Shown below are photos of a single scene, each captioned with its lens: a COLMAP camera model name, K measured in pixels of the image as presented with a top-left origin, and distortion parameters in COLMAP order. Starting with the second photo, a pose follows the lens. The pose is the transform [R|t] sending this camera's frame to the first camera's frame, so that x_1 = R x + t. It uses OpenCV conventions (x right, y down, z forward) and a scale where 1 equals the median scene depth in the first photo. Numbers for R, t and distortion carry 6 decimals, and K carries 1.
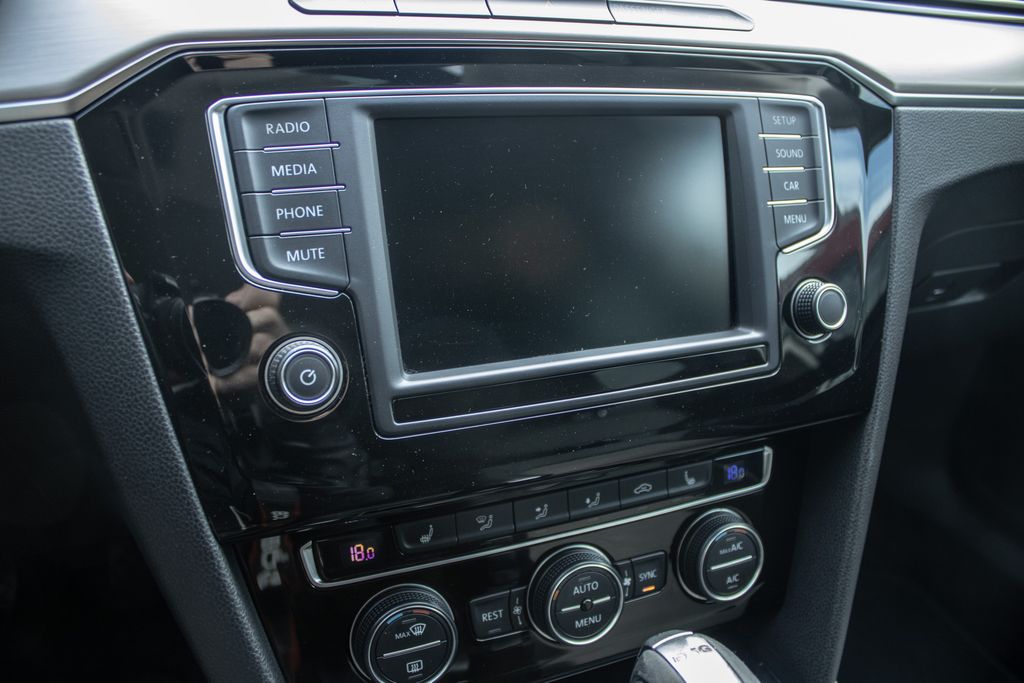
lens RADIAL K [[834.4, 0, 515.7], [0, 834.4, 353.4], [0, 0, 1]] dist [-0.175804, 0.143514]
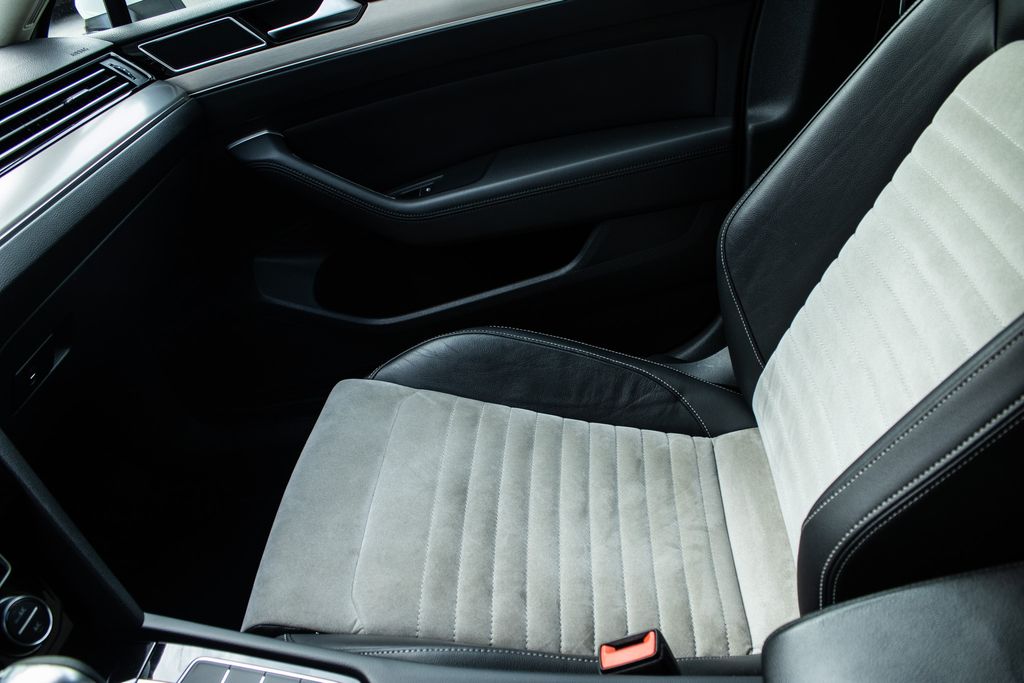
lens RADIAL K [[834.4, 0, 515.7], [0, 834.4, 353.4], [0, 0, 1]] dist [-0.175804, 0.143514]
pose [[0.452791, -0.642451, 0.618253, 0.085293], [0.633326, 0.719824, 0.284168, 0.051935], [-0.627597, 0.262887, 0.732811, -0.925411]]
